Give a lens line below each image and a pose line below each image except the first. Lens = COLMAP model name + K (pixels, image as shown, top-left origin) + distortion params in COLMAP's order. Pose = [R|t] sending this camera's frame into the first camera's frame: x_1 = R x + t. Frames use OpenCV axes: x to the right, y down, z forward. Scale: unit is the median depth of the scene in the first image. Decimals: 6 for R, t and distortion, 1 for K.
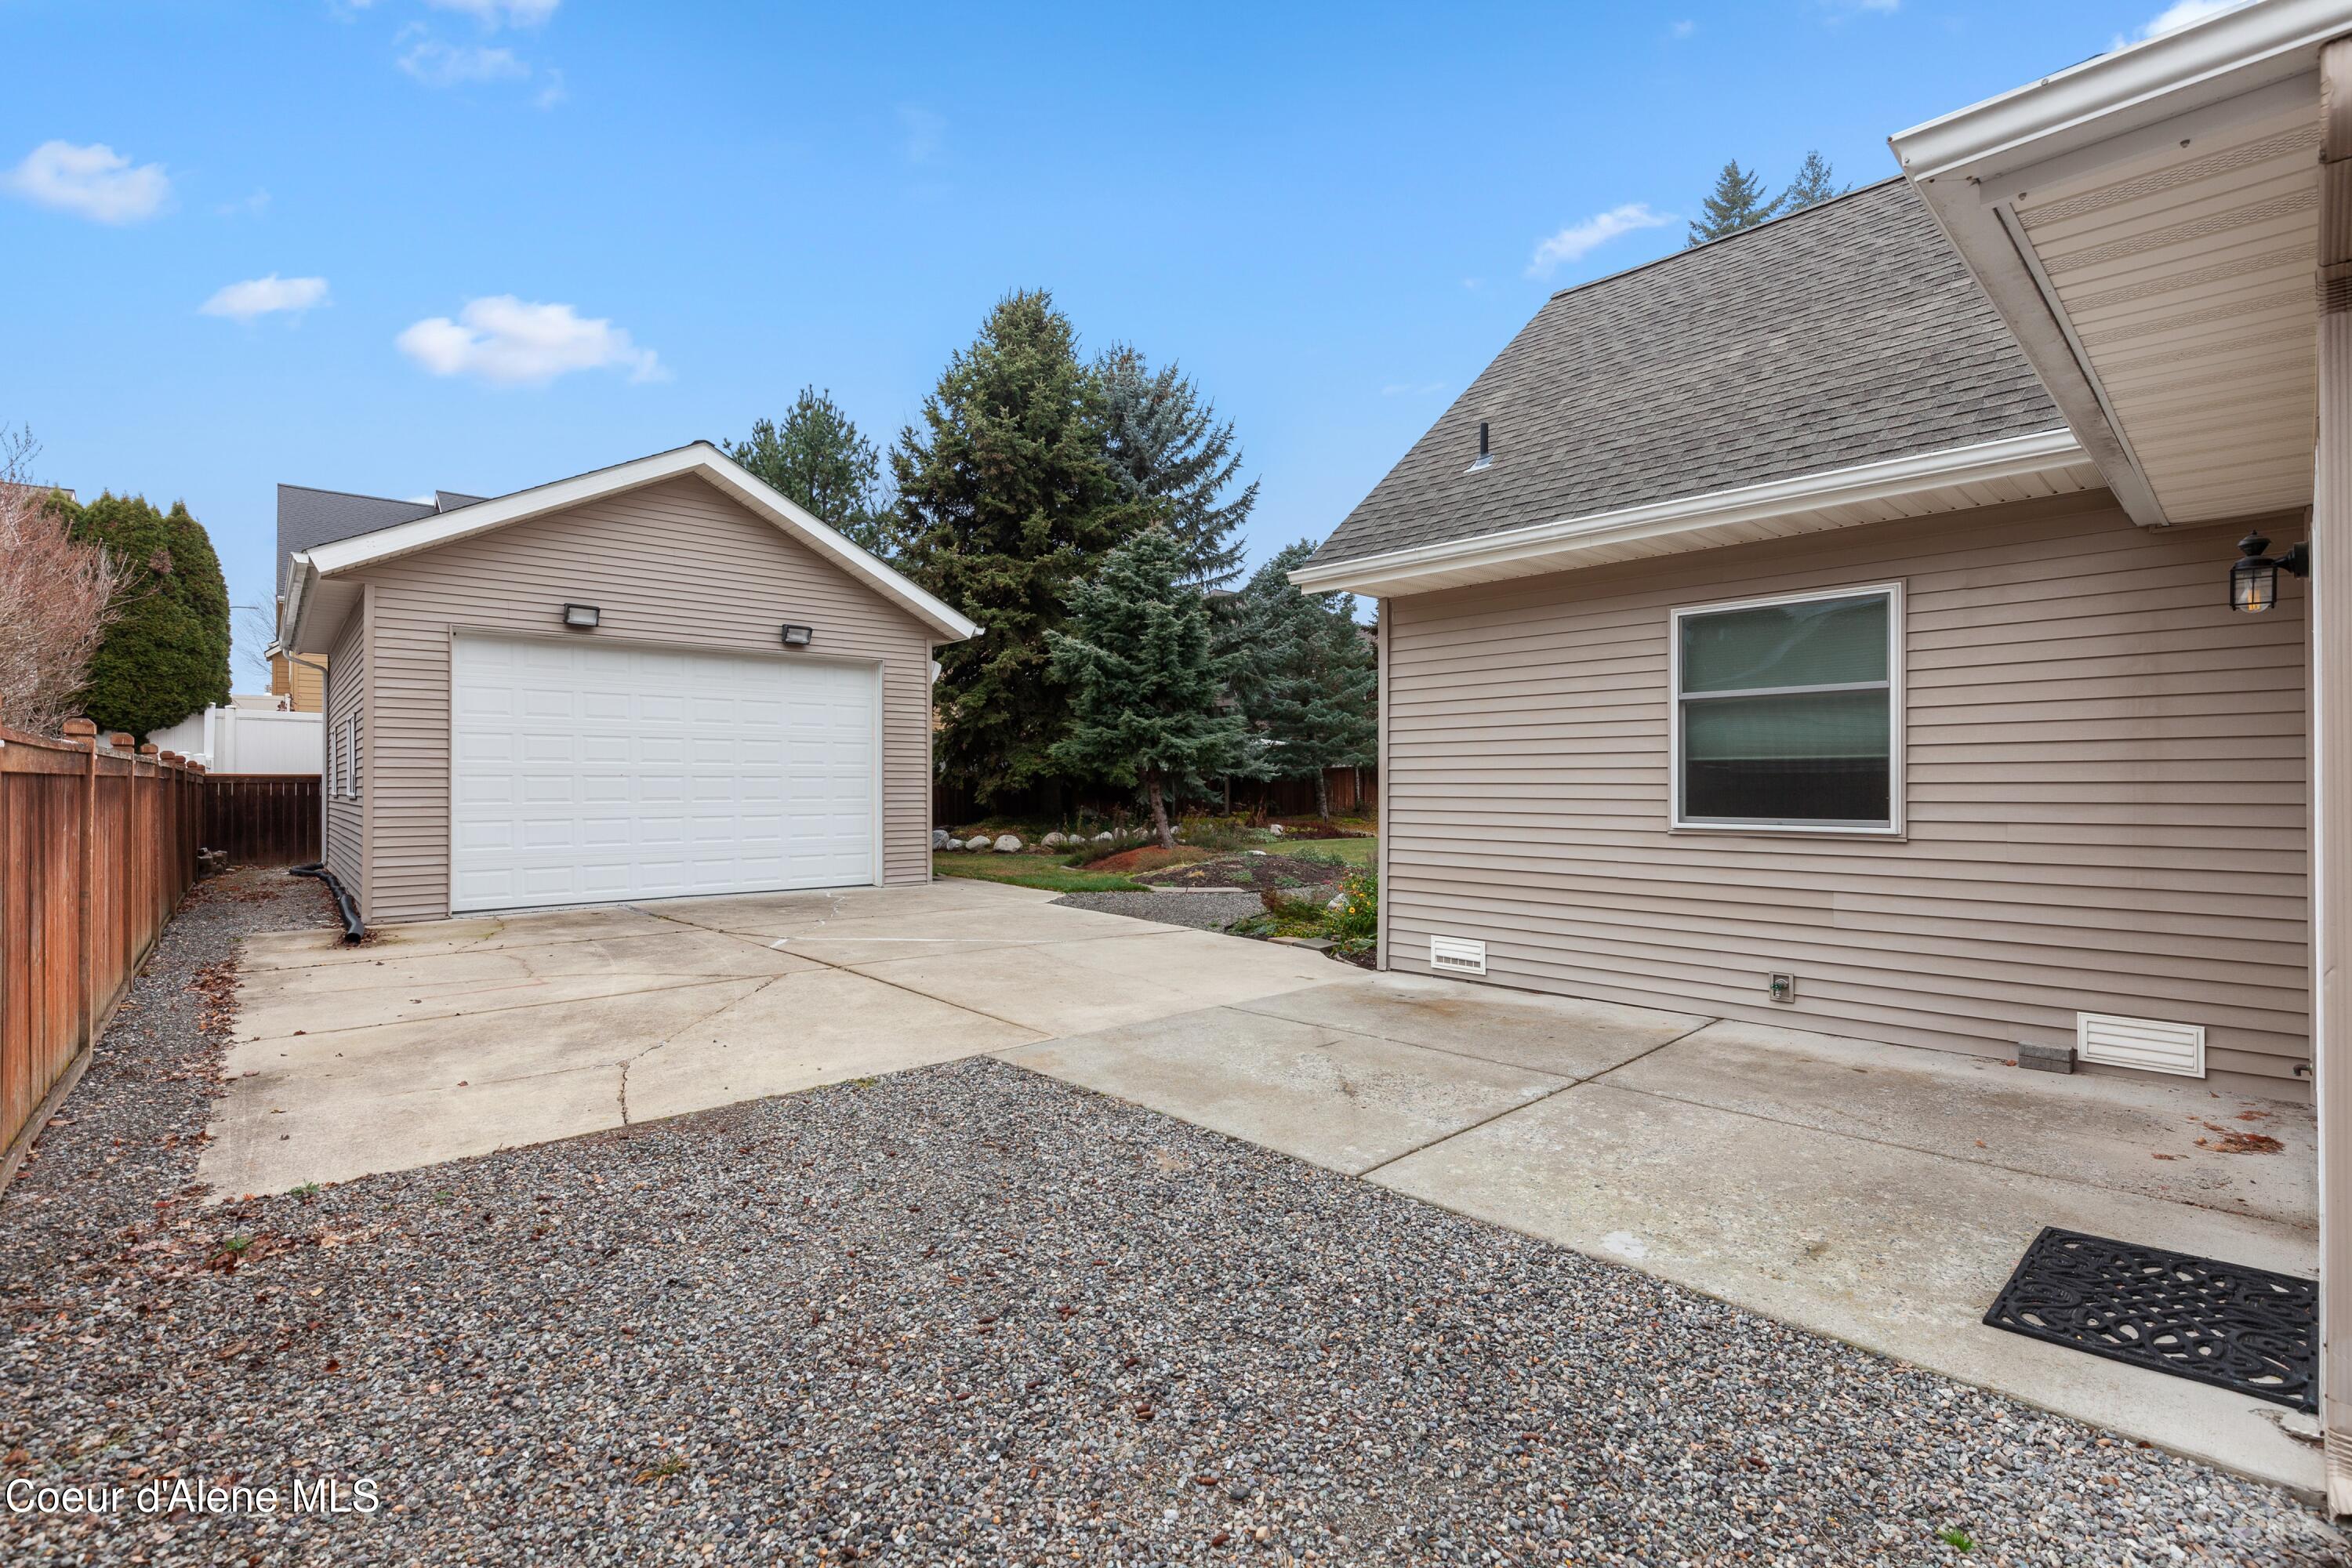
lens RADIAL K [[1085.1, 0, 1183.1], [0, 1085.1, 778.3], [0, 0, 1]] dist [0.009207, 0.000490]
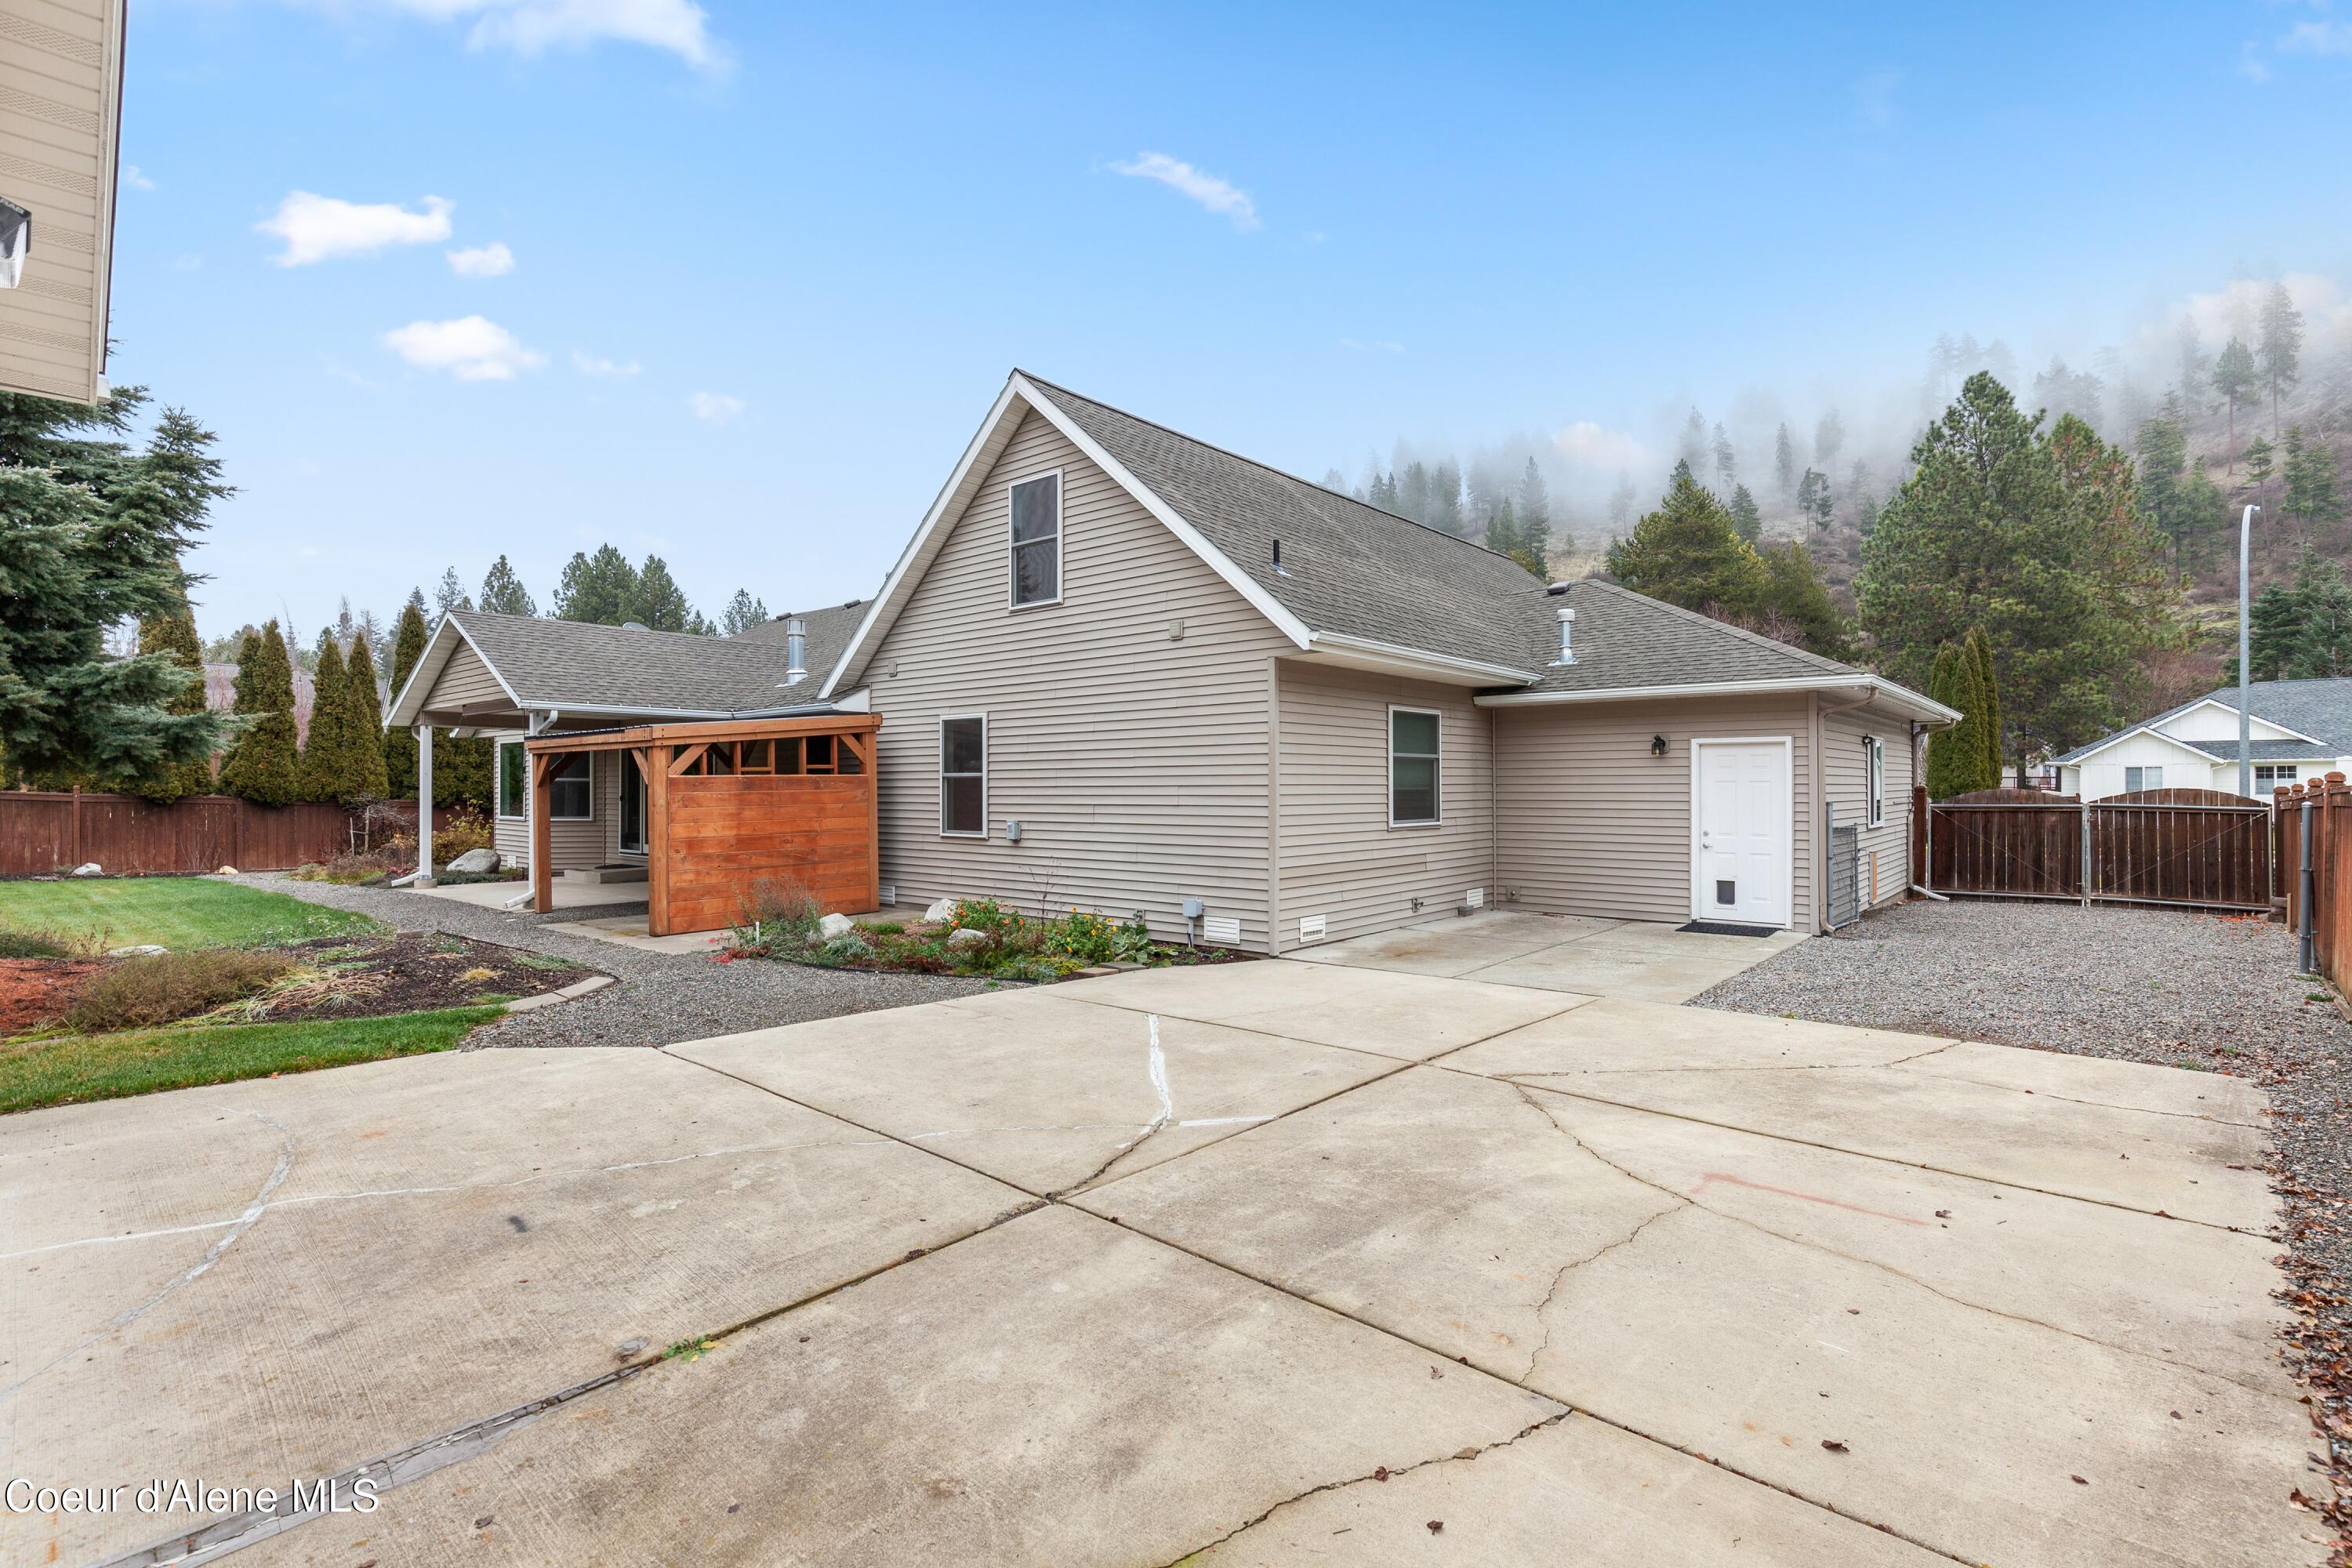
lens RADIAL K [[1085.1, 0, 1175.0], [0, 1085.1, 784.3], [0, 0, 1]] dist [0.009207, 0.000490]
pose [[-0.119489, 0.004094, 0.992827, -0.413792], [-0.003788, 0.999982, -0.004579, -0.005255], [-0.992828, -0.004308, -0.119472, 0.504645]]
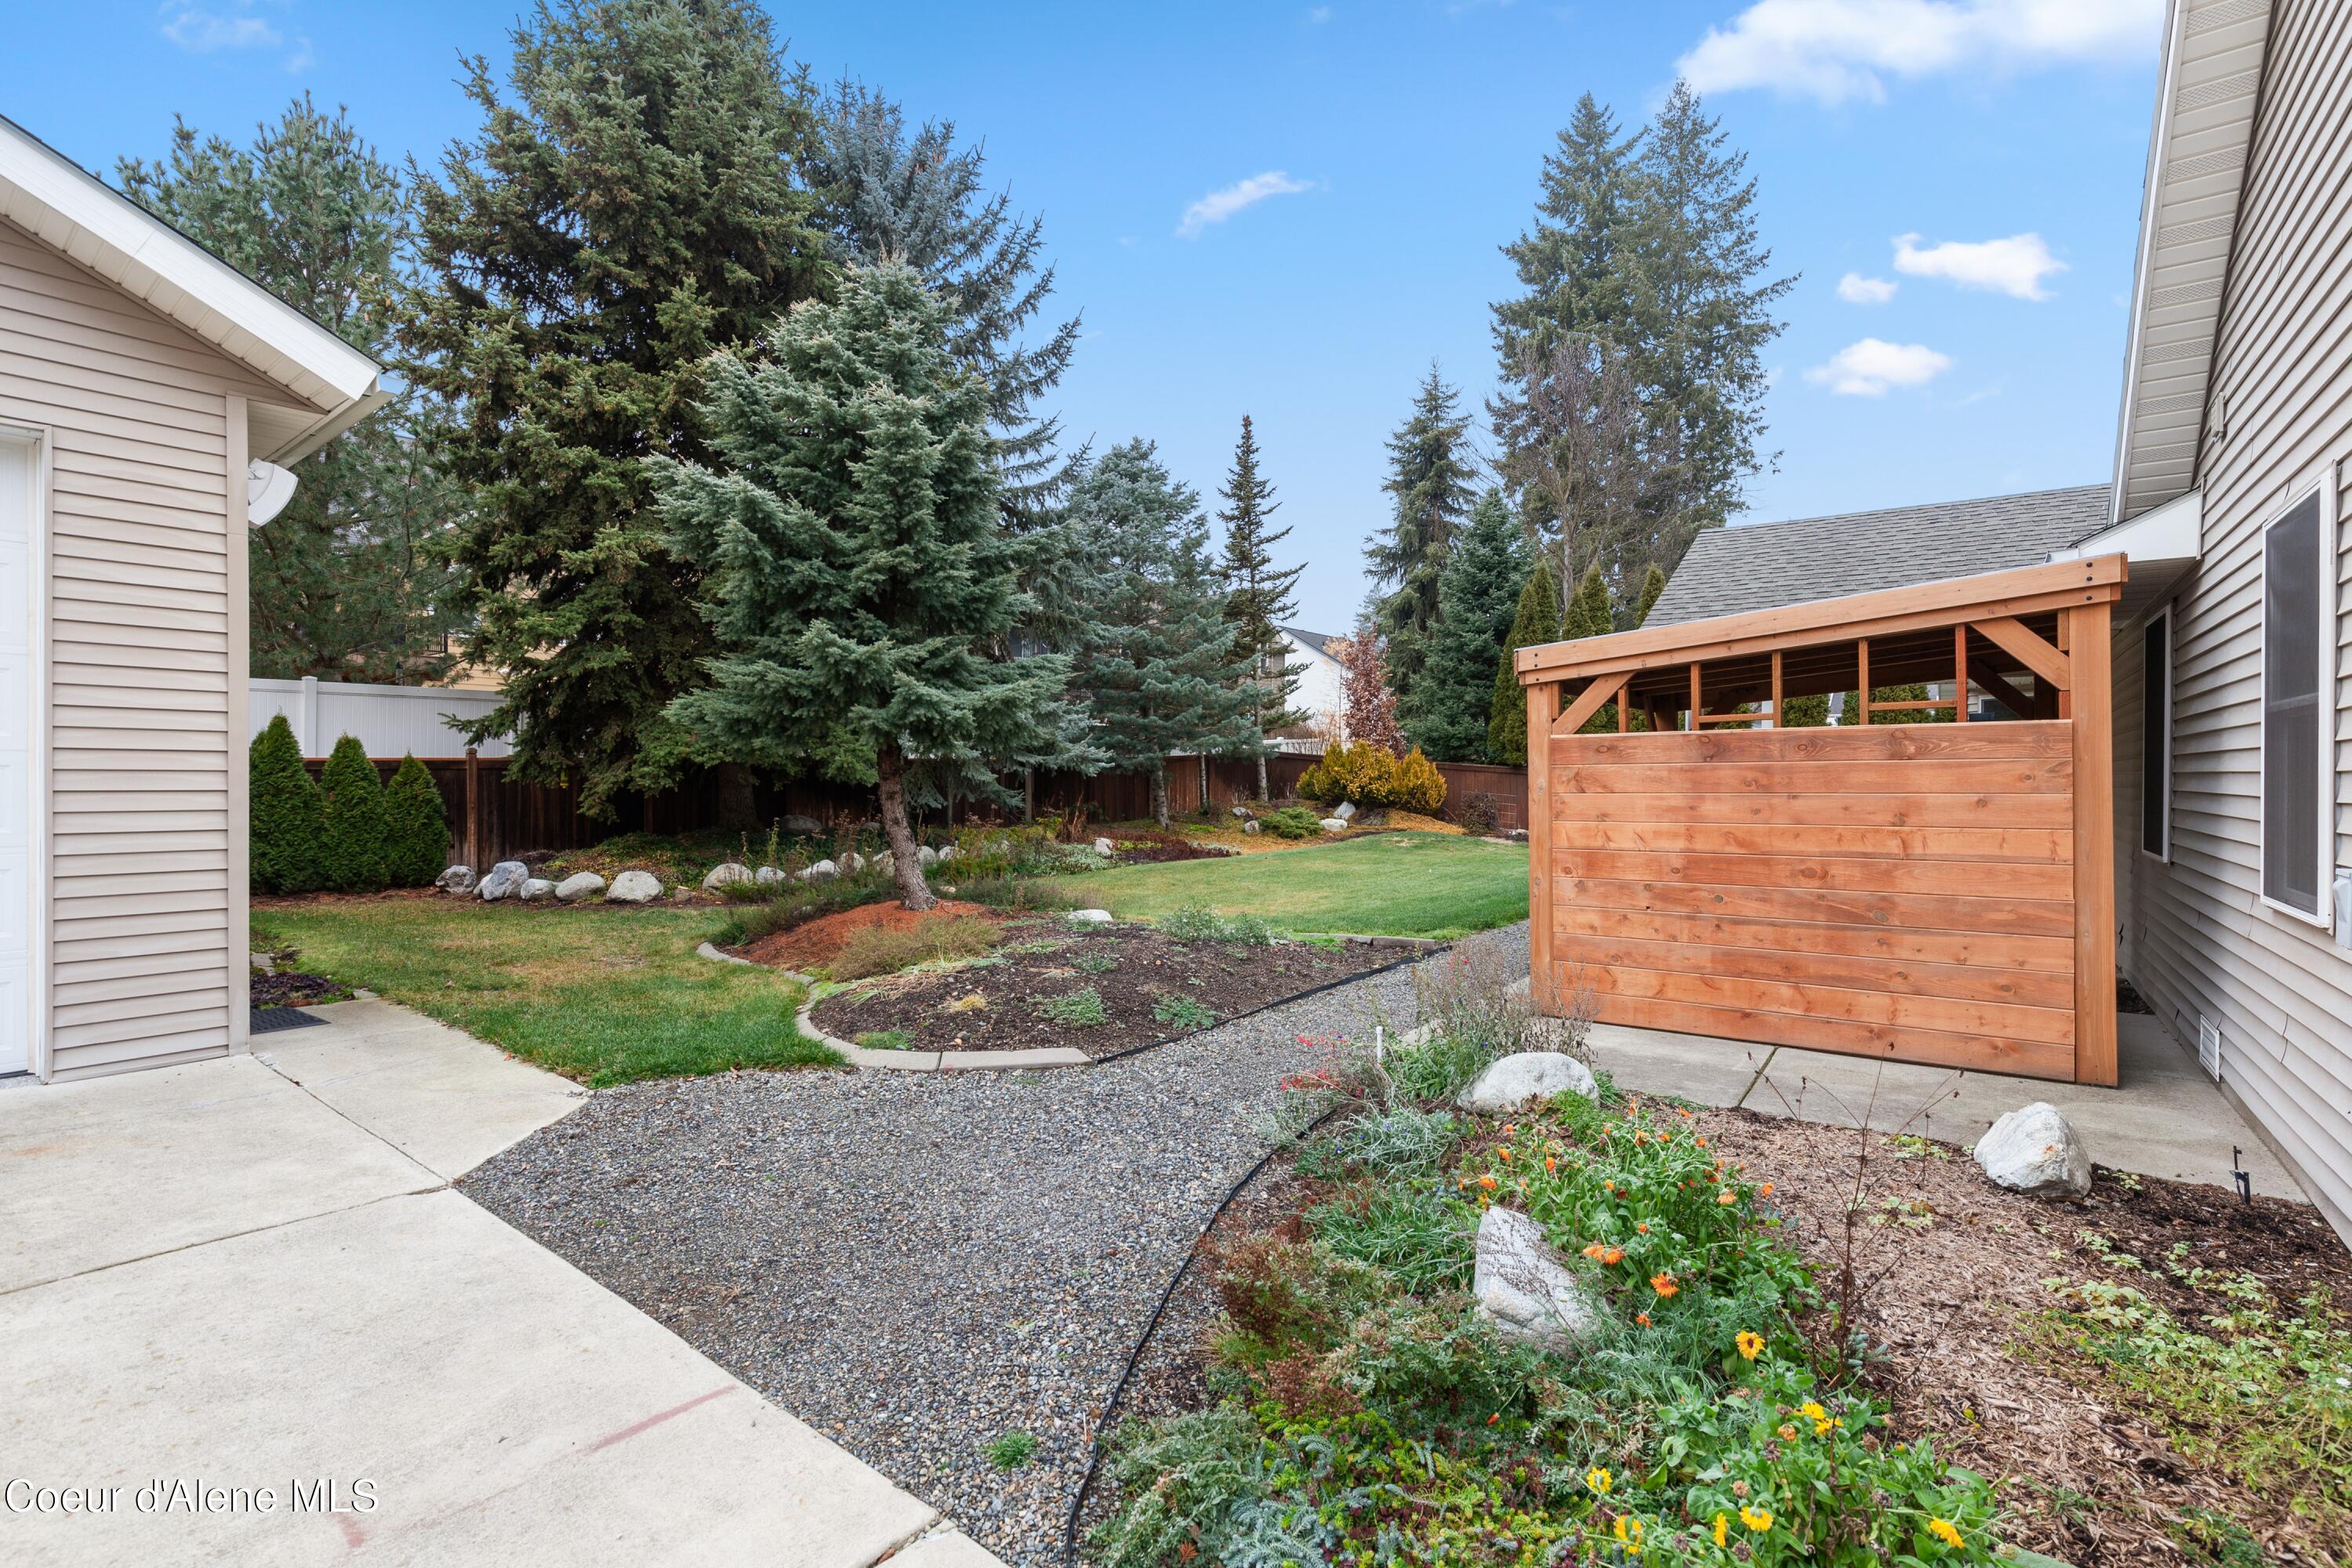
lens RADIAL K [[1085.1, 0, 1182.7], [0, 1085.1, 779.2], [0, 0, 1]] dist [0.009207, 0.000490]
pose [[0.982667, 0.001675, 0.185372, 0.011323], [-0.003374, 0.999955, 0.008855, -0.000874], [-0.185349, -0.009327, 0.982628, 0.405379]]
